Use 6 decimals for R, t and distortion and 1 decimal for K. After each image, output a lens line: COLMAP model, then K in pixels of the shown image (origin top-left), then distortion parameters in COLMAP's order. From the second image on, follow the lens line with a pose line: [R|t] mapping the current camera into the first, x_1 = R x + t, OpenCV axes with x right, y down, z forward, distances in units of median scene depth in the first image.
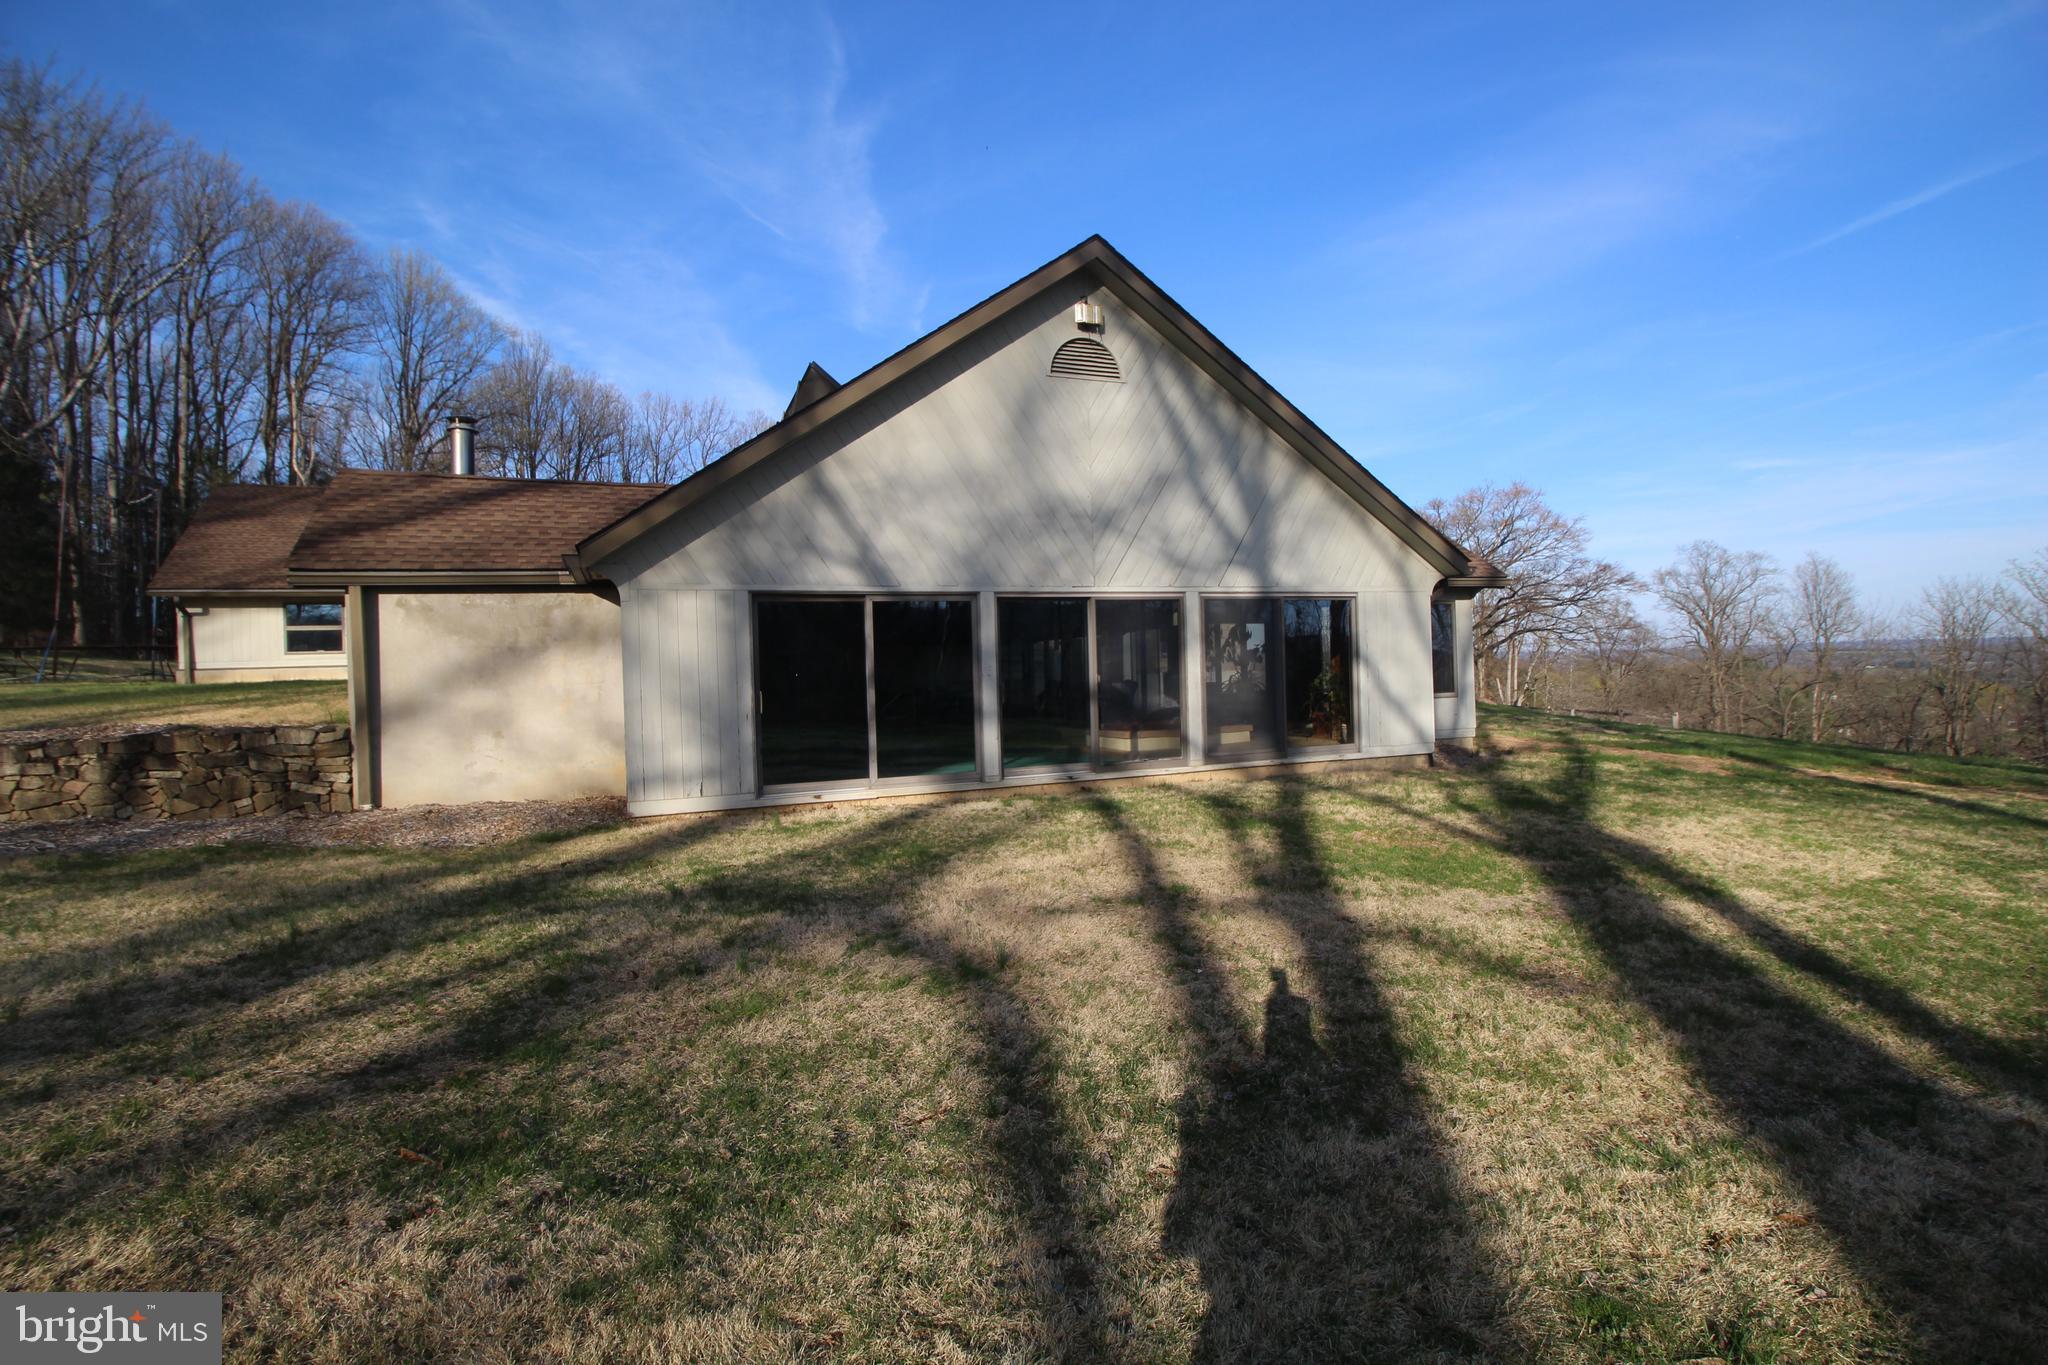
lens RADIAL K [[946.6, 0, 1027.6], [0, 946.6, 678.5], [0, 0, 1]] dist [-0.012317, -0.005121]
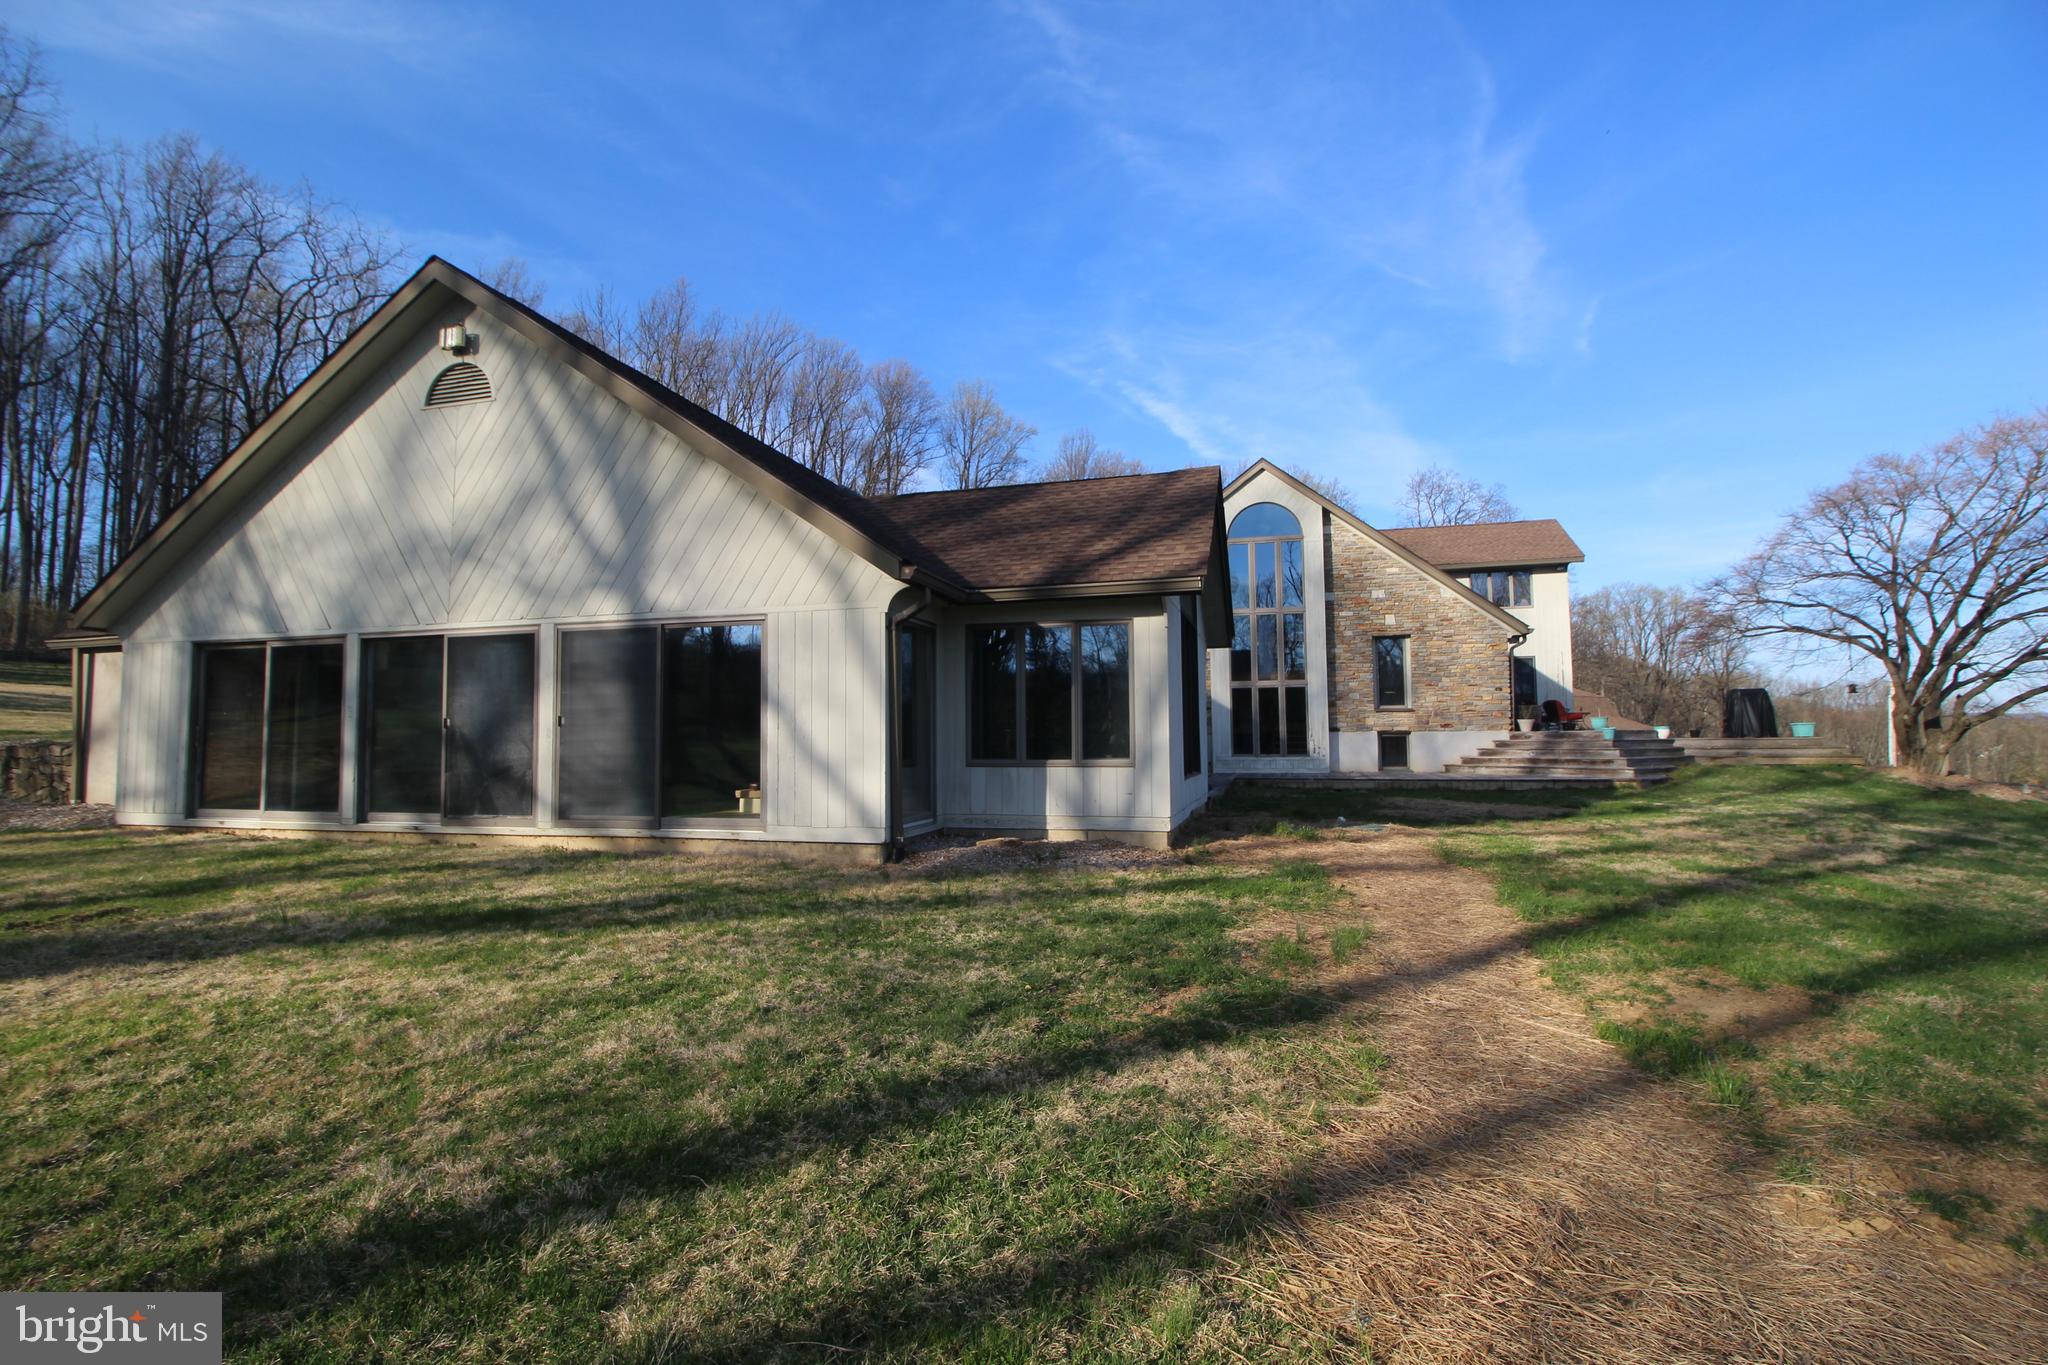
lens RADIAL K [[946.6, 0, 1034.1], [0, 946.6, 672.1], [0, 0, 1]] dist [-0.012317, -0.005121]
pose [[0.800089, -0.019181, -0.599574, 1.078687], [-0.021356, 0.997944, -0.060423, -0.004917], [0.599501, 0.061149, 0.798035, 0.609285]]
